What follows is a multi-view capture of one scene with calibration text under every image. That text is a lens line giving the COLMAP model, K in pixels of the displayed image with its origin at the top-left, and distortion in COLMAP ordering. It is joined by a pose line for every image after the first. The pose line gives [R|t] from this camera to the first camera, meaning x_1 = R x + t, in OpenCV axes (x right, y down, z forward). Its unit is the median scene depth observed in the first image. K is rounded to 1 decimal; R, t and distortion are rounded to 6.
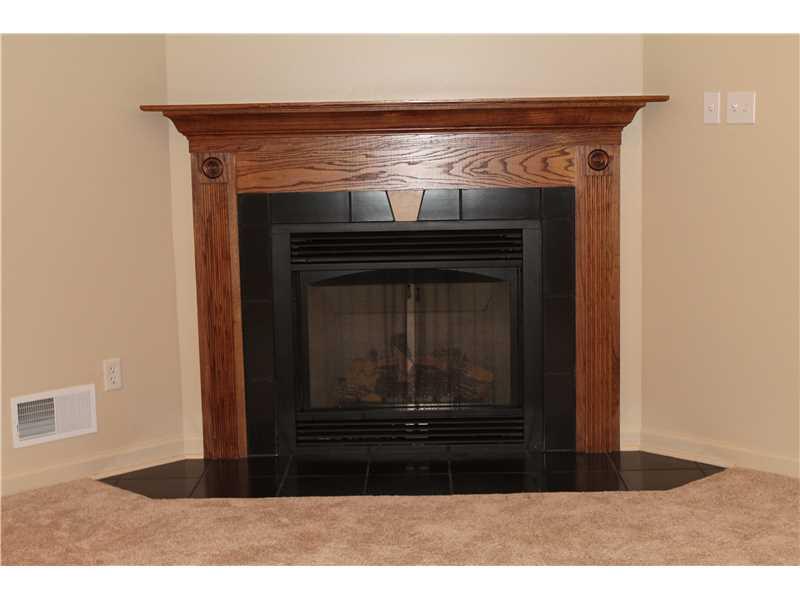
lens RADIAL K [[1278.8, 0, 400.0], [0, 1278.8, 300.0], [0, 0, 1]] dist [0.012149, -0.059564]
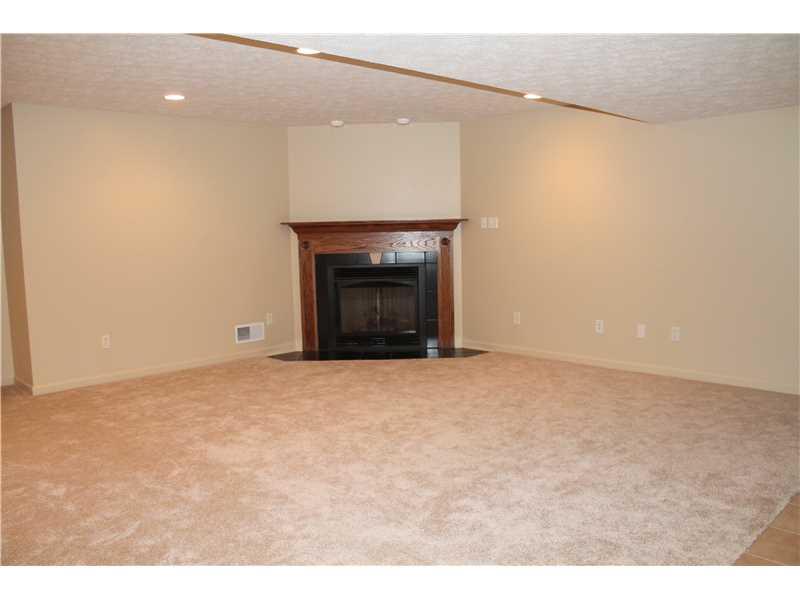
lens RADIAL K [[673.0, 0, 400.0], [0, 673.0, 300.0], [0, 0, 1]] dist [-0.169418, 0.158476]
pose [[0.999978, -0.001259, -0.006588, 0.065963], [0.001056, 0.999525, -0.030811, 0.060757], [0.006623, 0.030804, 0.999504, -0.443944]]
